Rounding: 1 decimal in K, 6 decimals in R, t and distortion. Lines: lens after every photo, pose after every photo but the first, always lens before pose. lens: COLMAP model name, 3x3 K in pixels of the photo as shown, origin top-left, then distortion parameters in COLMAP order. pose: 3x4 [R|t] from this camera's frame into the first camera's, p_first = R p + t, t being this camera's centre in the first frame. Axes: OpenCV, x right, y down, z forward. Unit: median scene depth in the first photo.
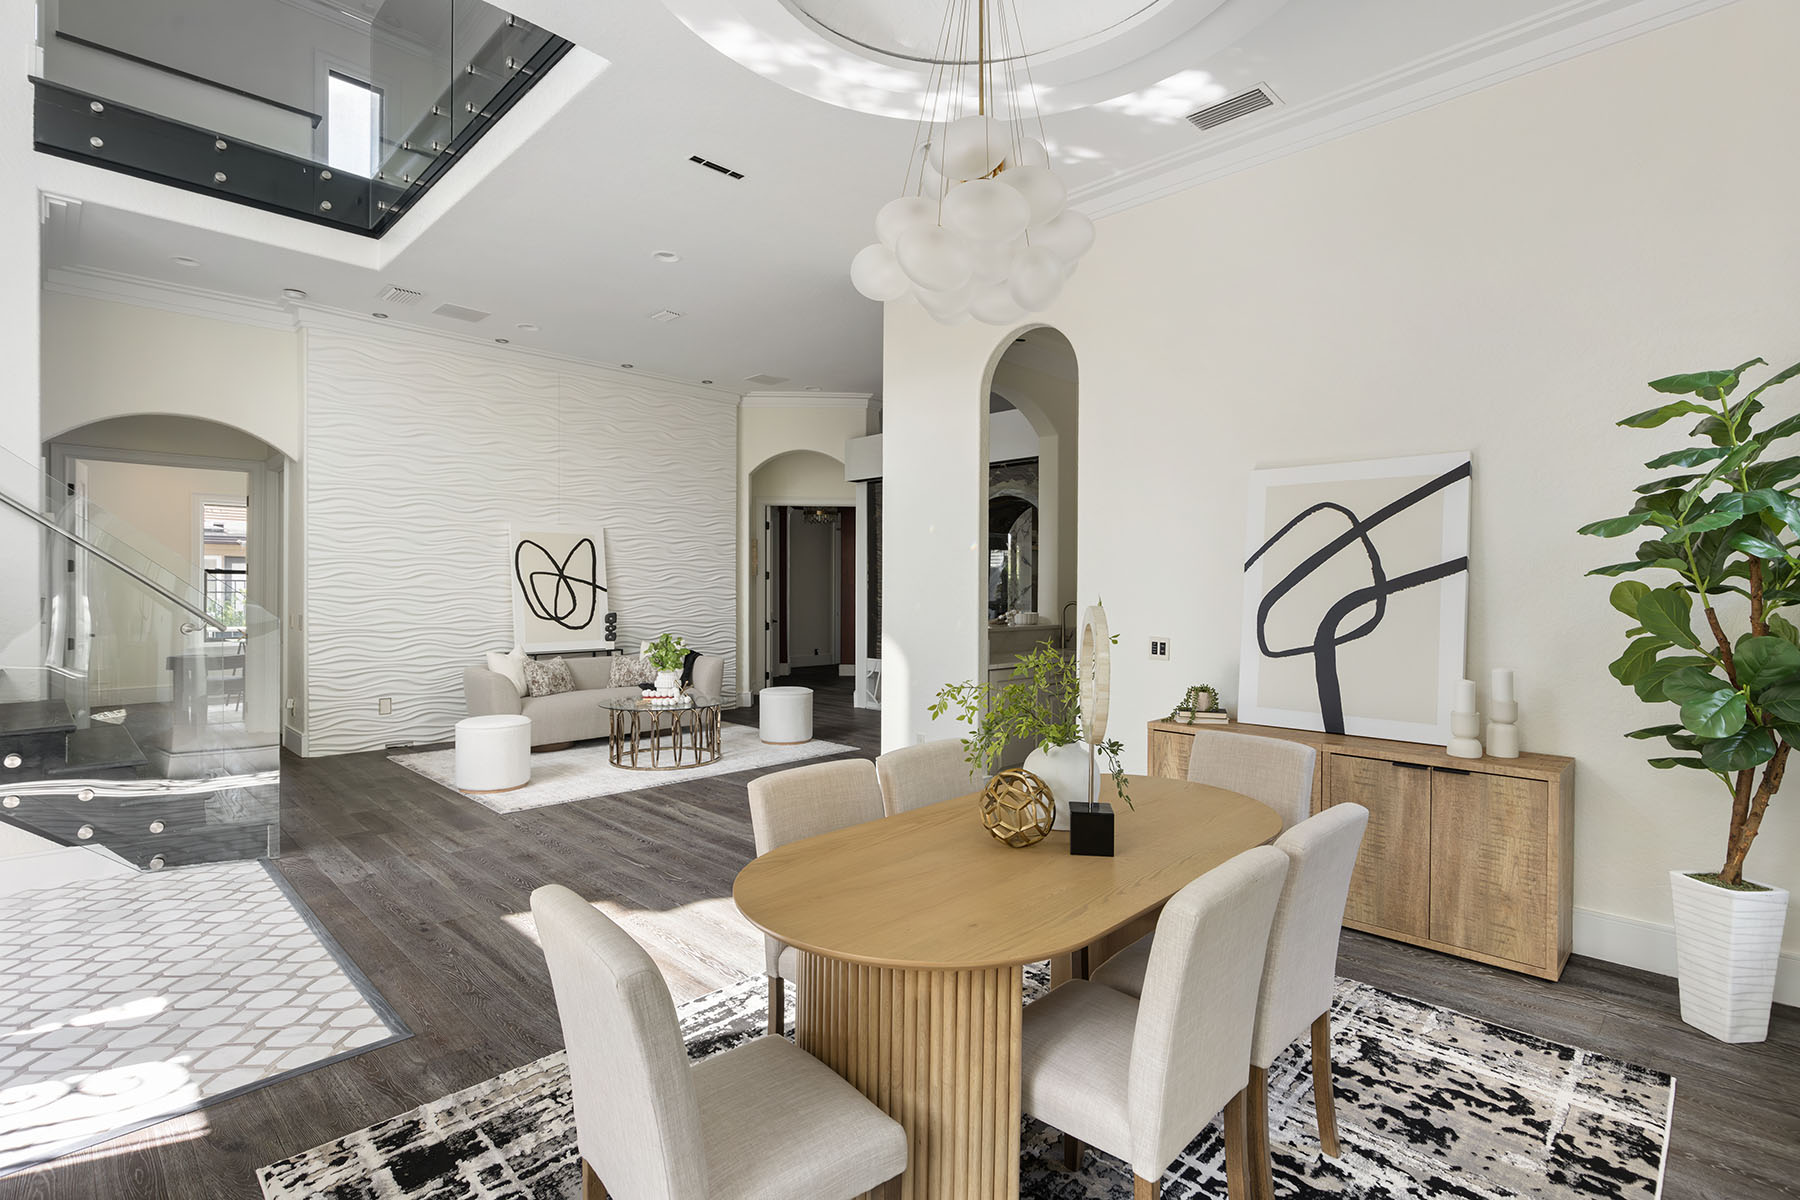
lens RADIAL K [[873.8, 0, 896.4], [0, 873.8, 593.9], [0, 0, 1]] dist [0.015835, -0.000360]
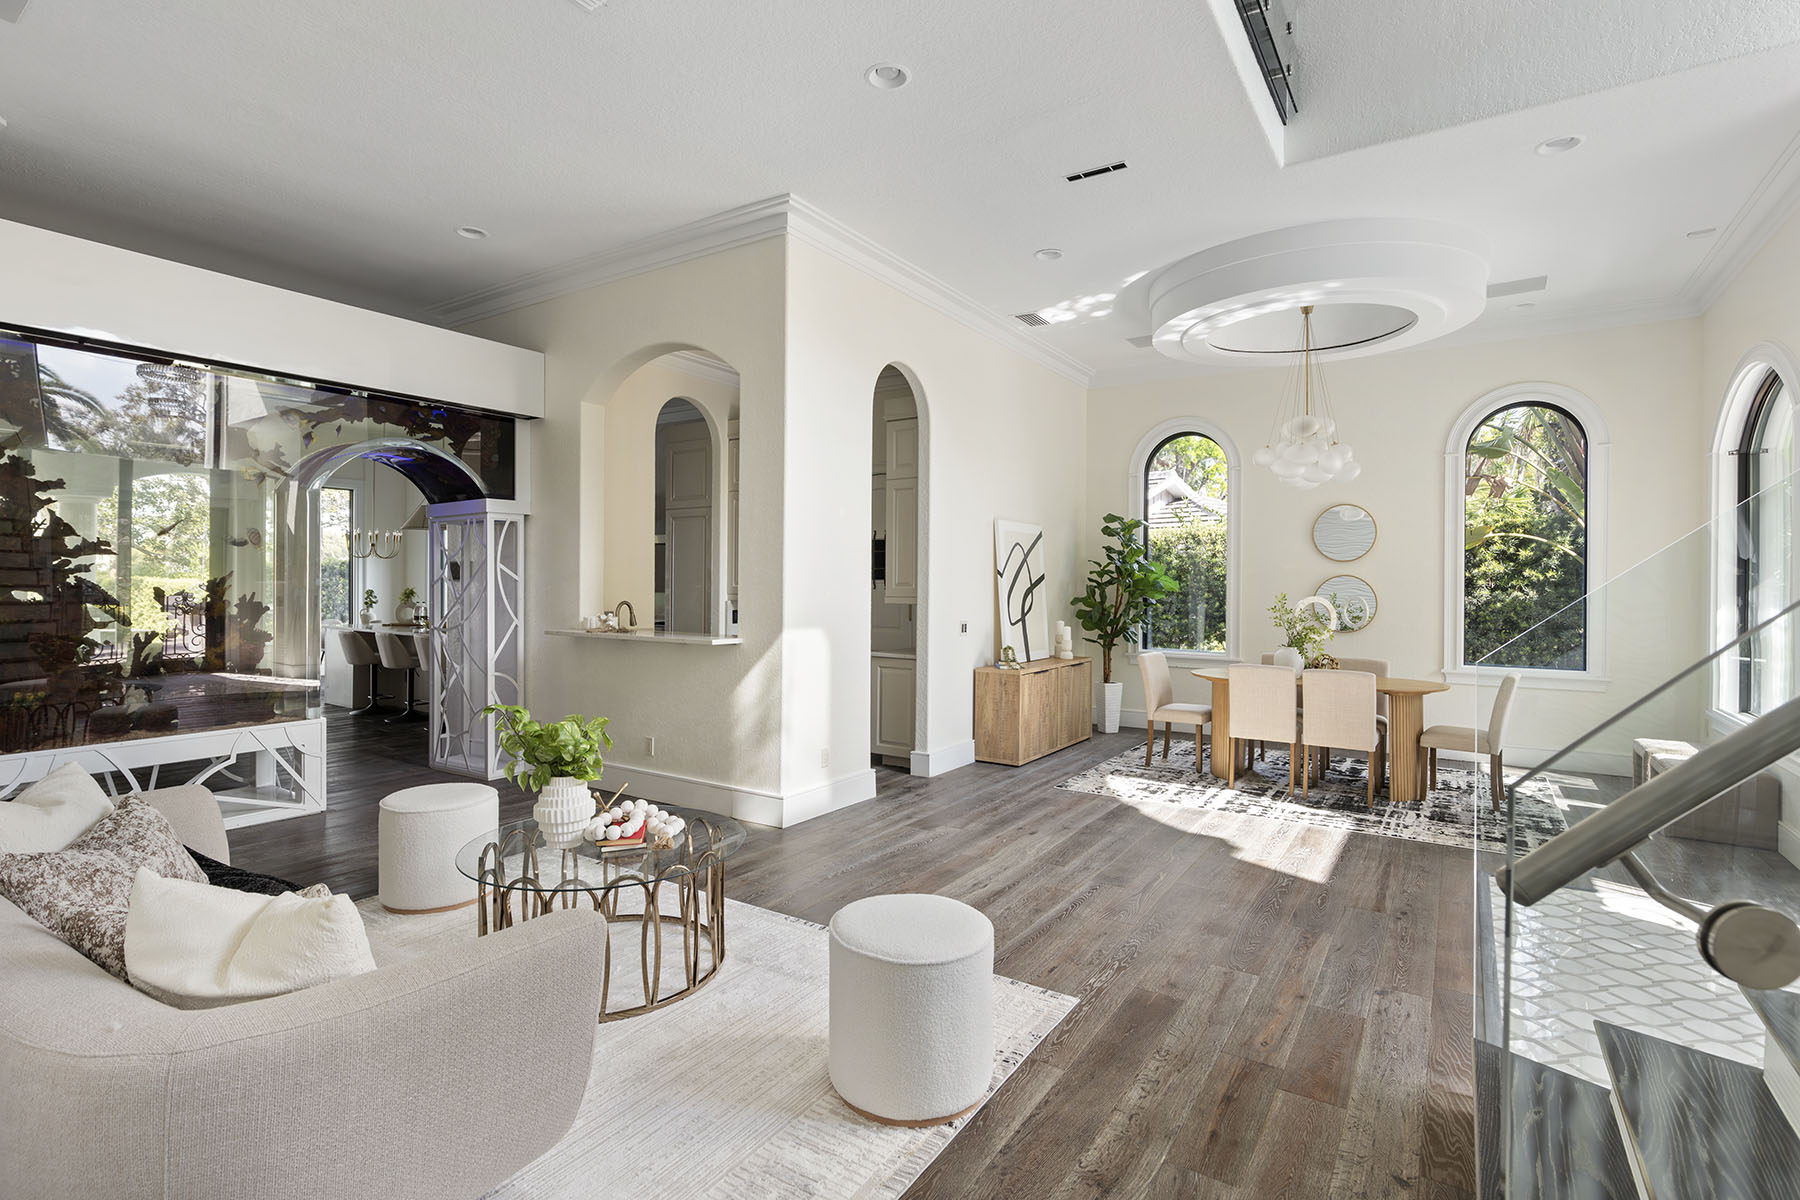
lens RADIAL K [[866.6, 0, 897.6], [0, 866.6, 583.3], [0, 0, 1]] dist [-0.002531, -0.000076]
pose [[-0.216354, -0.001244, 0.976314, -1.127815], [0.007667, 0.999966, 0.002973, -0.020039], [-0.976285, 0.008128, -0.216337, 1.441024]]
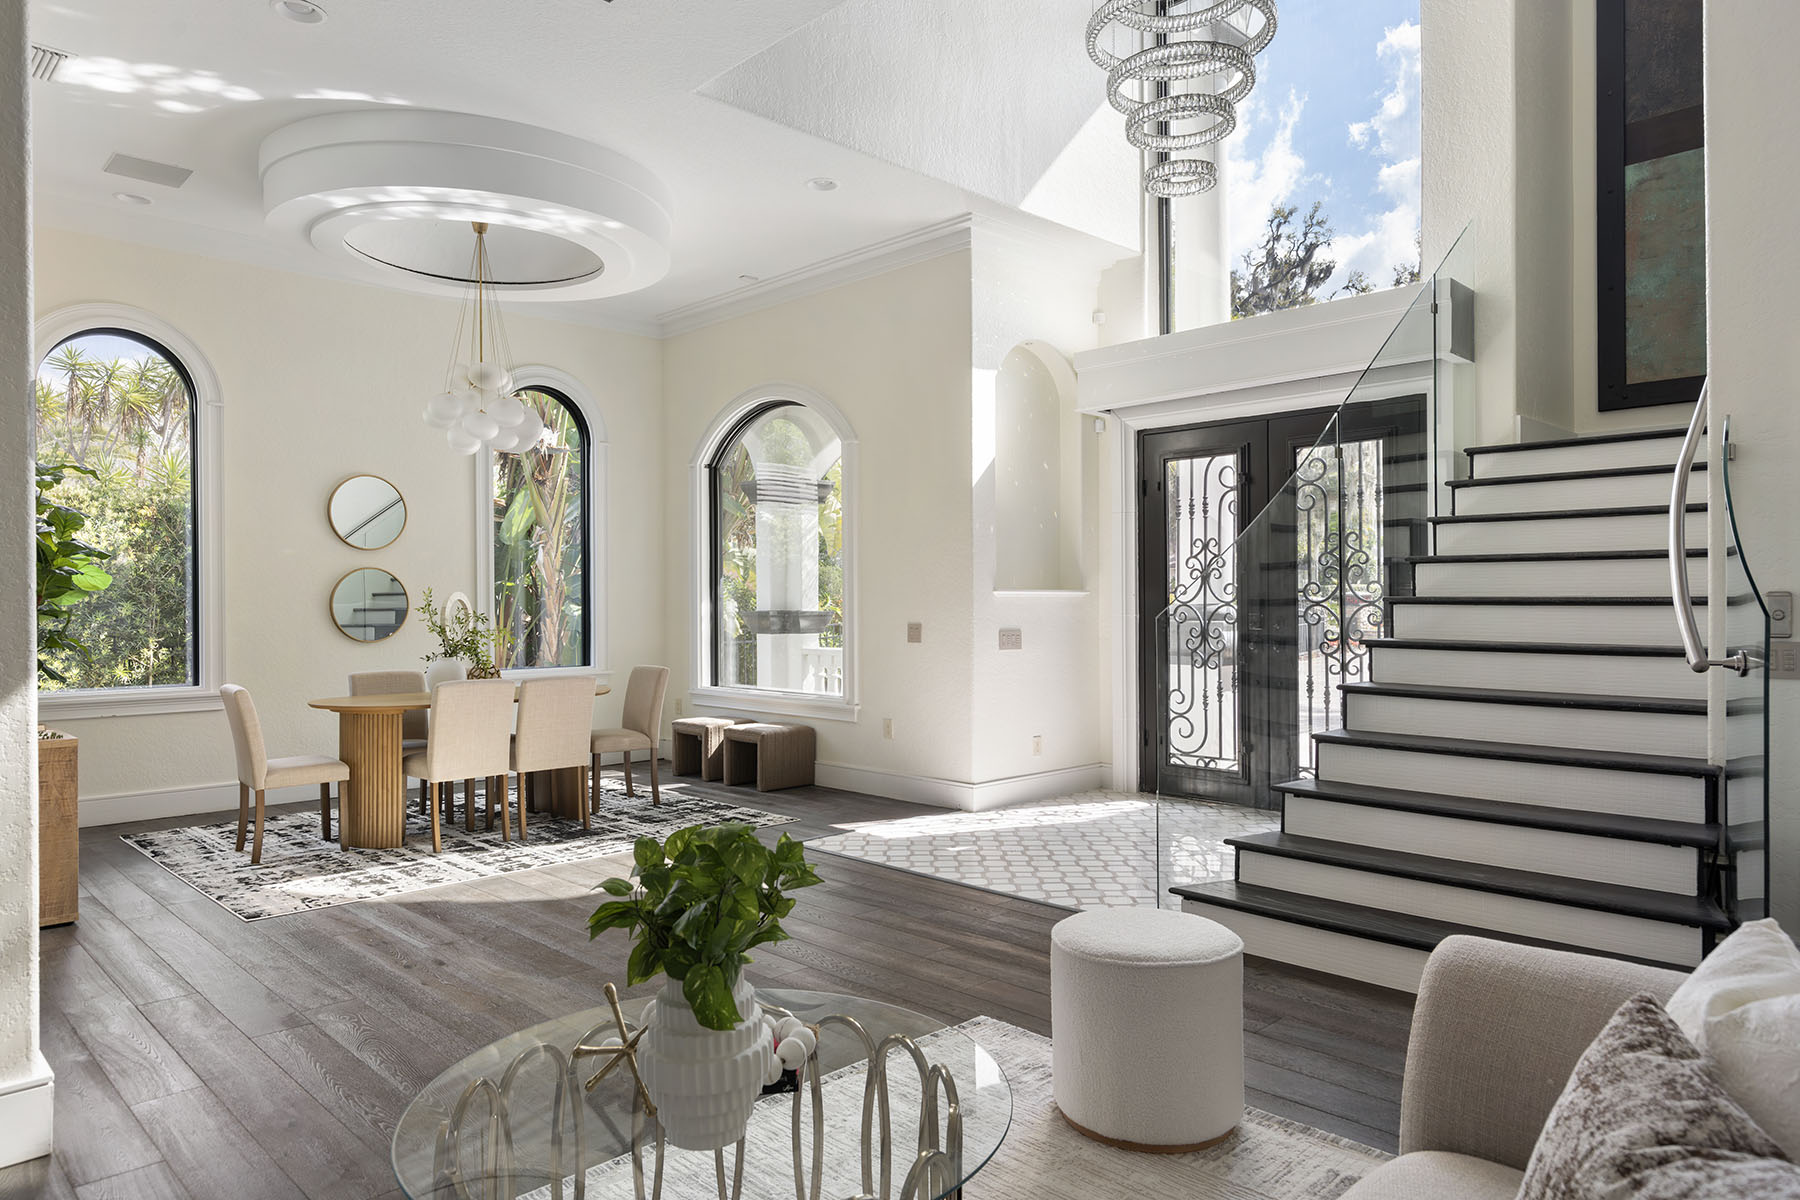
lens RADIAL K [[1134.8, 0, 898.2], [0, 1134.8, 605.2], [0, 0, 1]] dist [0.007567, 0.004155]
pose [[-0.999982, 0.005994, 0.000642, -0.466722], [0.006005, 0.999792, 0.019485, 0.002909], [-0.000525, 0.019488, -0.999810, 1.925790]]
